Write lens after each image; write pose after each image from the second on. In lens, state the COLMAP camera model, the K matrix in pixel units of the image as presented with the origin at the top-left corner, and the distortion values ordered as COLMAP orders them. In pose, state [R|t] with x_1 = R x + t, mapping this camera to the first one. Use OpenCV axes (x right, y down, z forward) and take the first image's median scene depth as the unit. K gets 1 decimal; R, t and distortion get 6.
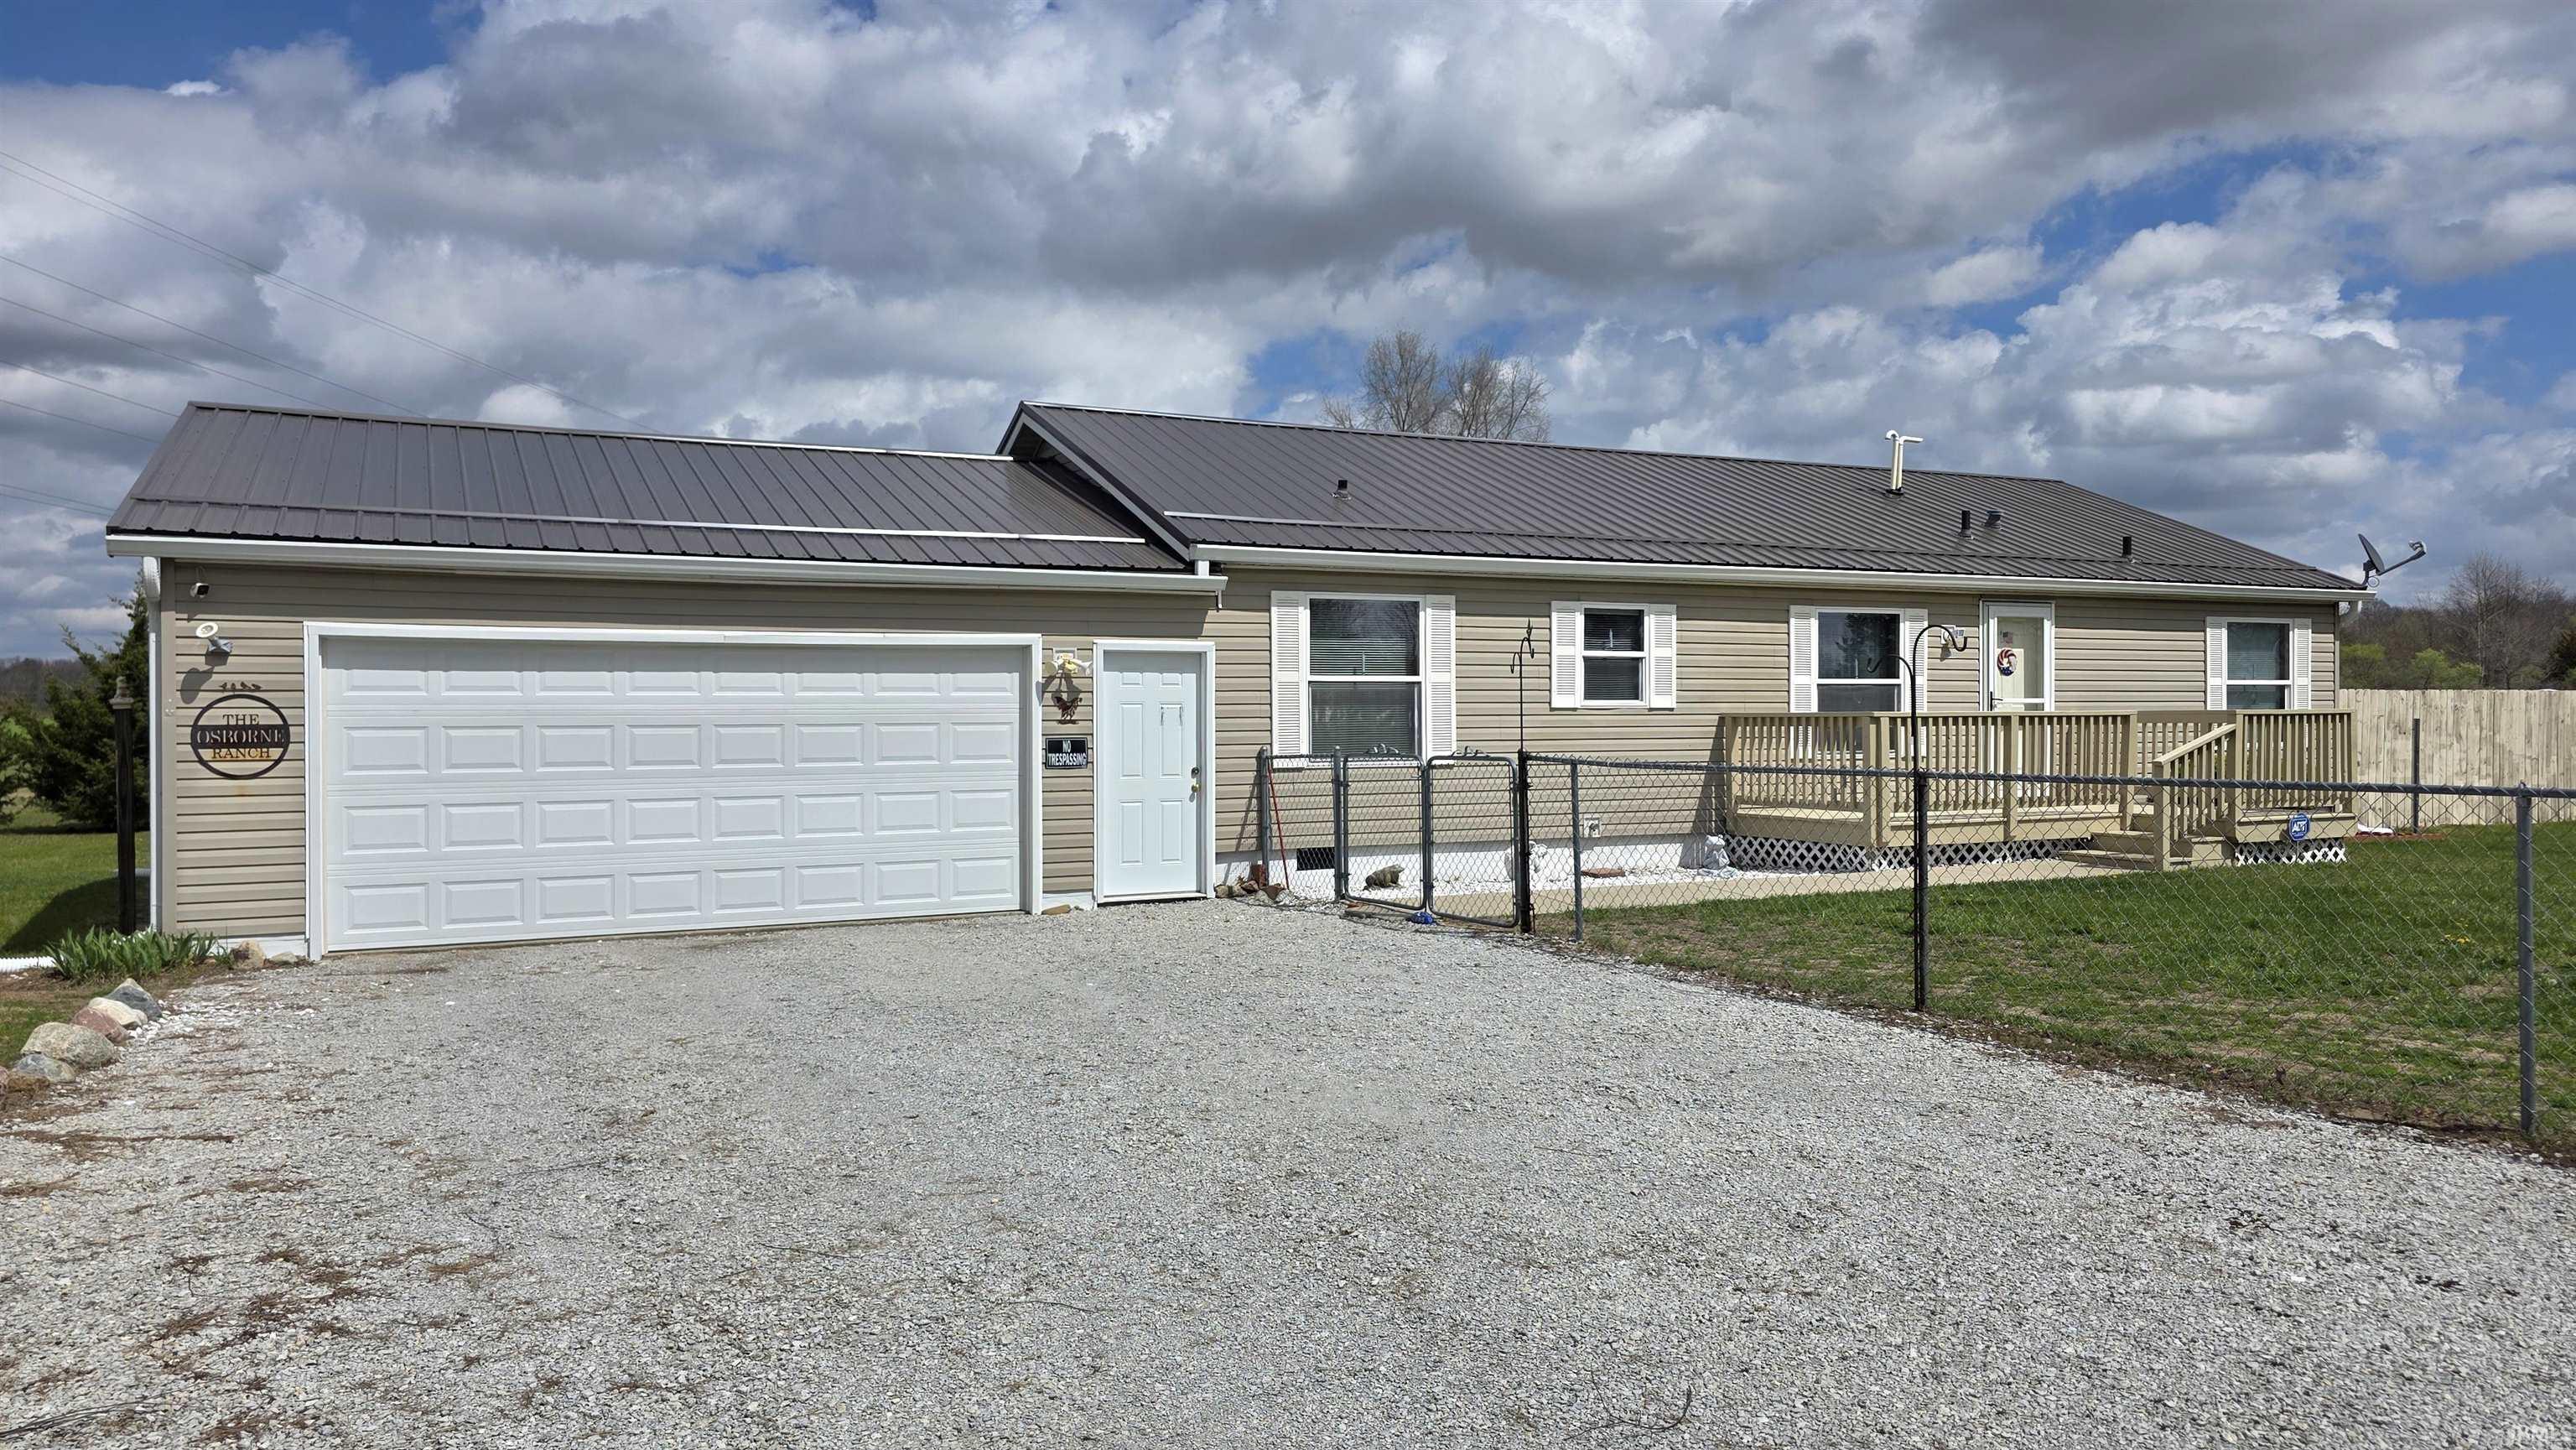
lens RADIAL K [[1670.3, 0, 1288.0], [0, 1670.3, 725.0], [0, 0, 1]] dist [0.046552, -0.001180]
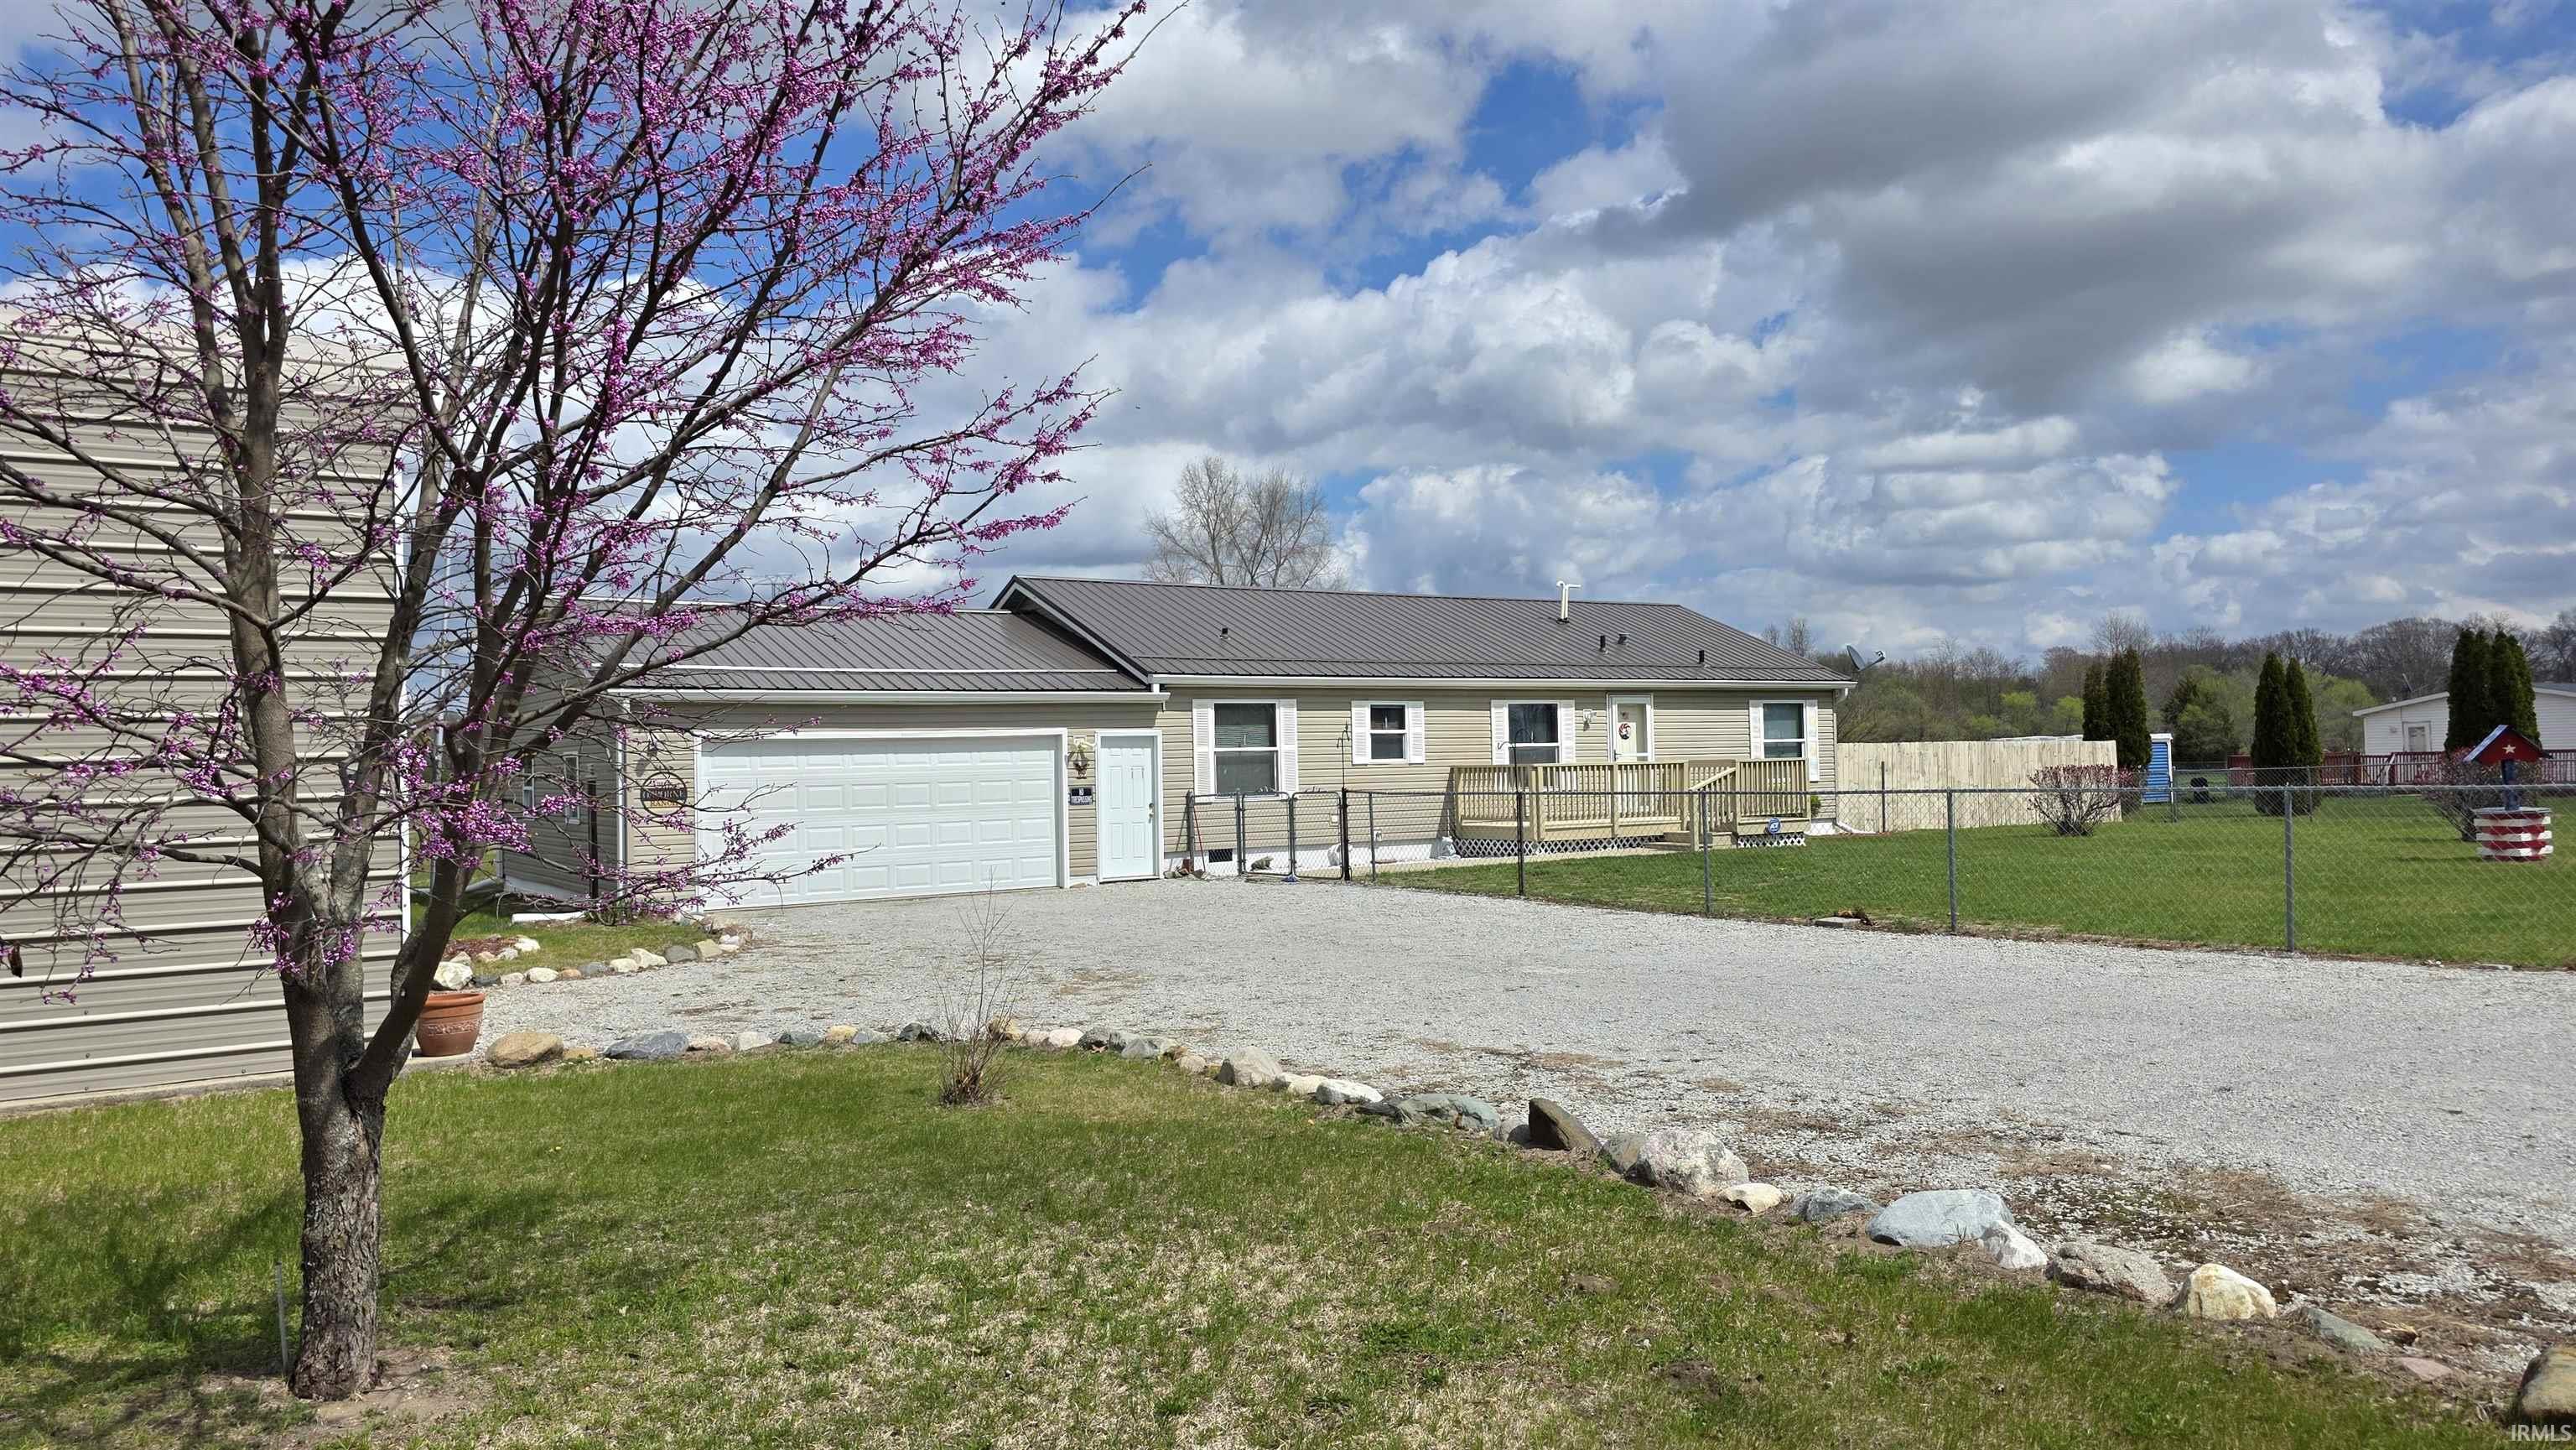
lens RADIAL K [[1647.9, 0, 1288.0], [0, 1647.9, 725.0], [0, 0, 1]] dist [0.148381, -0.001062]
pose [[0.991136, -0.014302, 0.132080, -0.131663], [0.018600, 0.999335, -0.031363, 0.001026], [-0.131544, 0.033542, 0.990743, -0.668479]]
